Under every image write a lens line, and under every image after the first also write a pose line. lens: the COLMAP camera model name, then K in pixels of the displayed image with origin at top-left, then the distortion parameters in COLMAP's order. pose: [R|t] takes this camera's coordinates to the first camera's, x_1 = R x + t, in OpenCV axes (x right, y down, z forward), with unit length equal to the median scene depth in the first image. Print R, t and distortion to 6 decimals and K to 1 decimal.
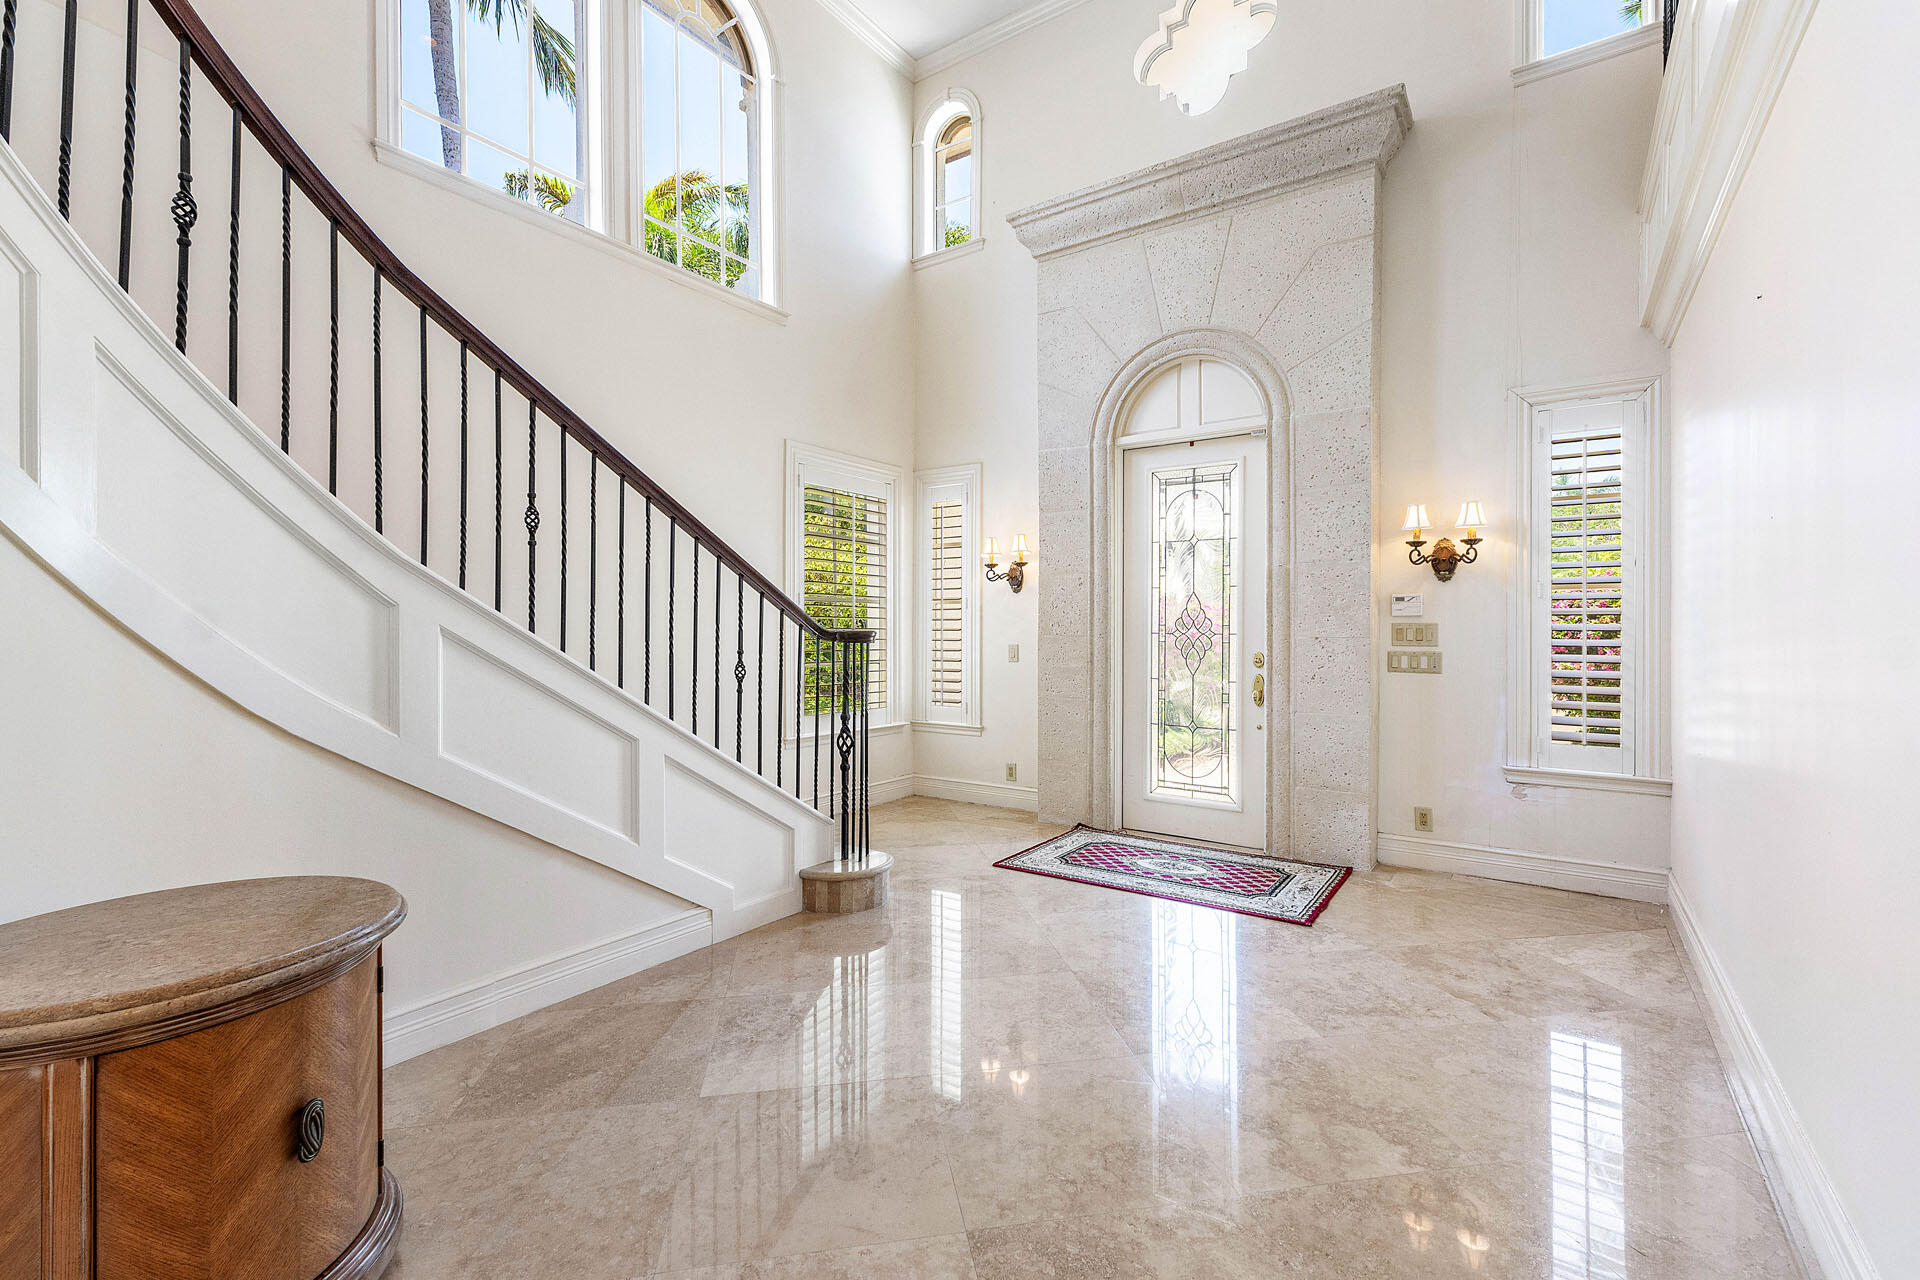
lens RADIAL K [[843.0, 0, 965.9], [0, 843.0, 634.6], [0, 0, 1]] dist [0.000252, 0.000082]
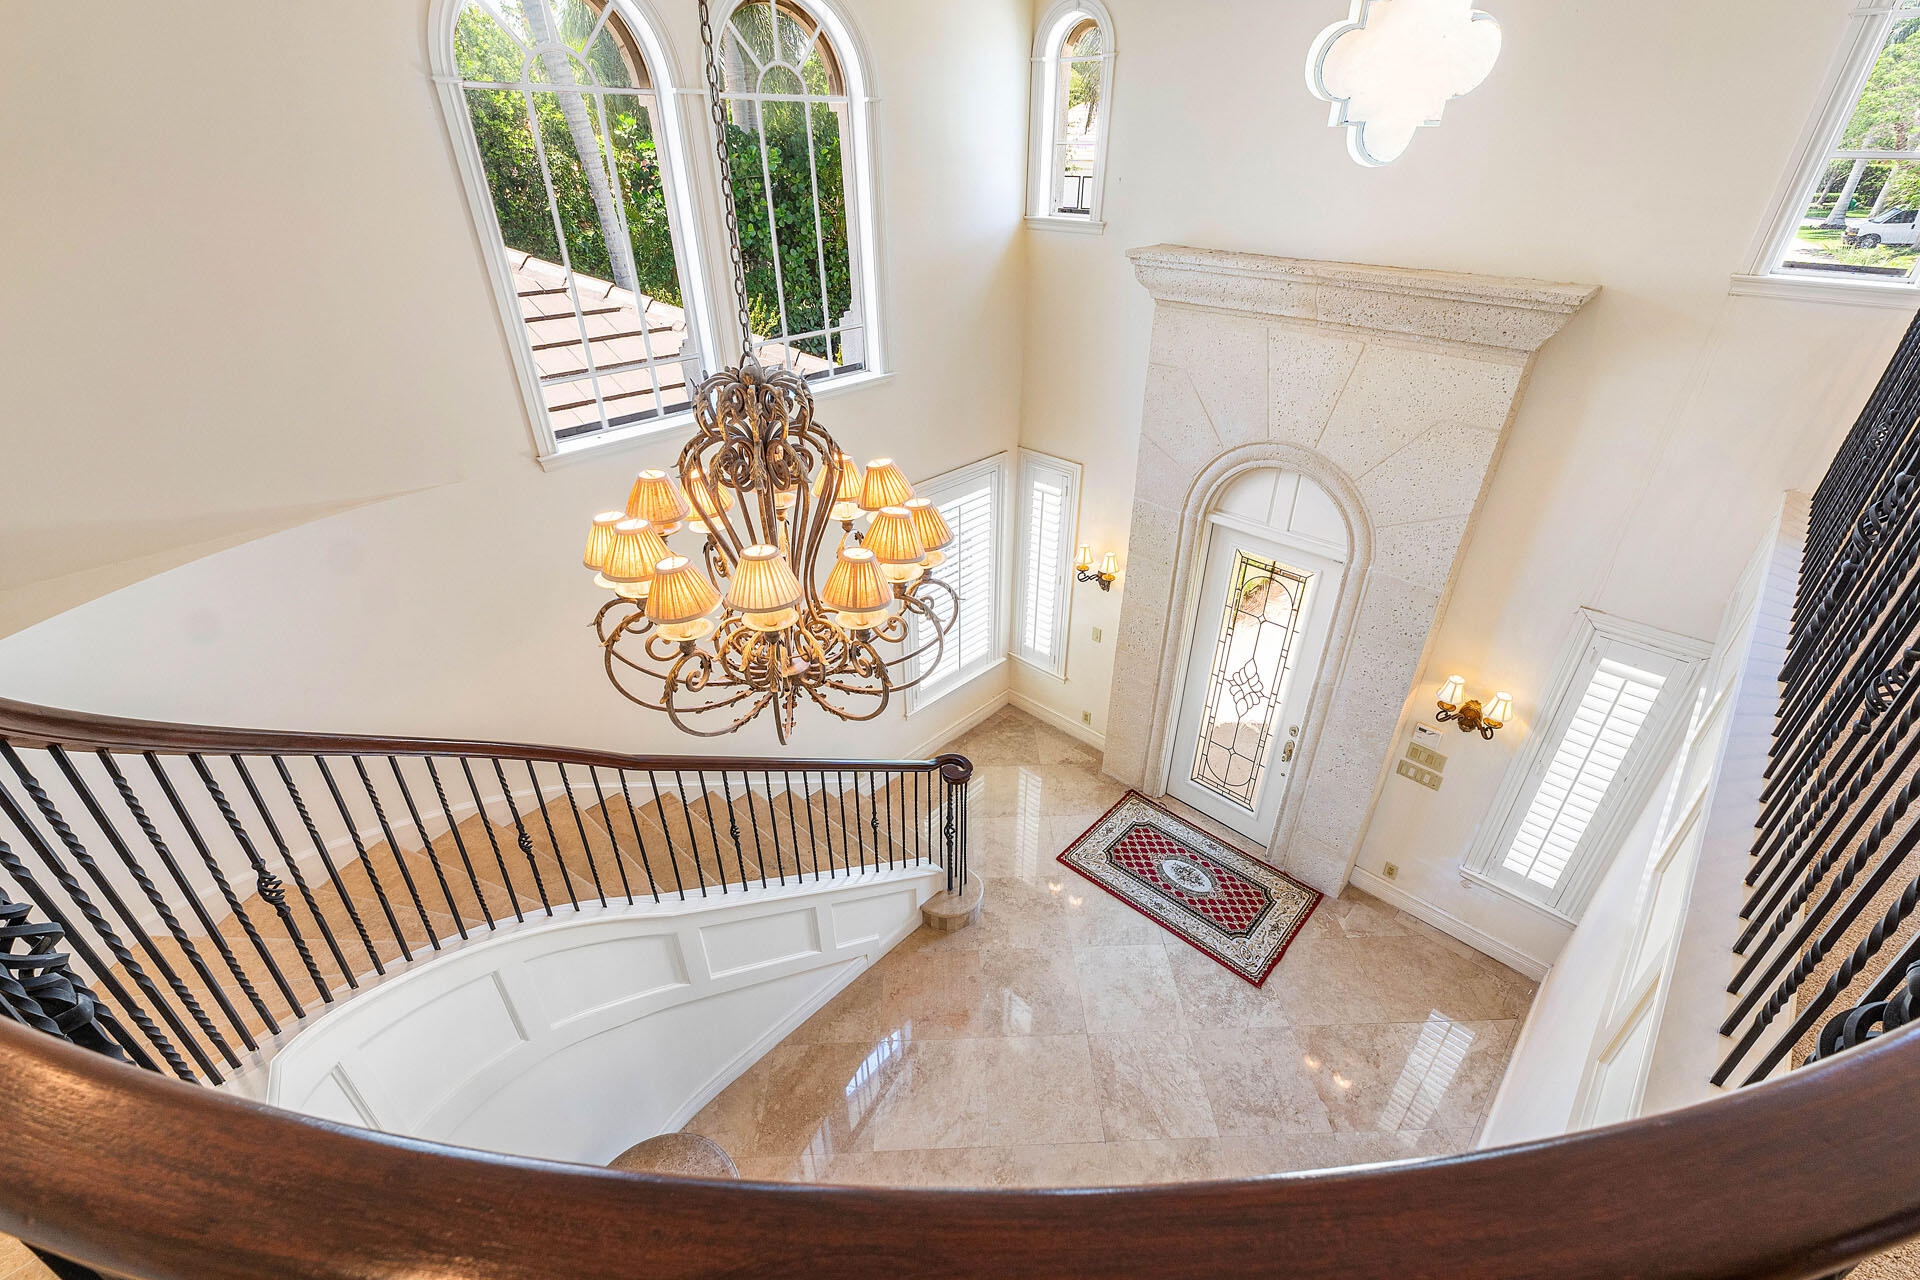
lens RADIAL K [[827.3, 0, 958.6], [0, 827.3, 653.0], [0, 0, 1]] dist [-0.000024, -0.000061]
pose [[0.989291, 0.076473, -0.124322, 0.015776], [0.000107, 0.851380, 0.524549, -0.716931], [0.145959, -0.518945, 0.842254, 0.002176]]
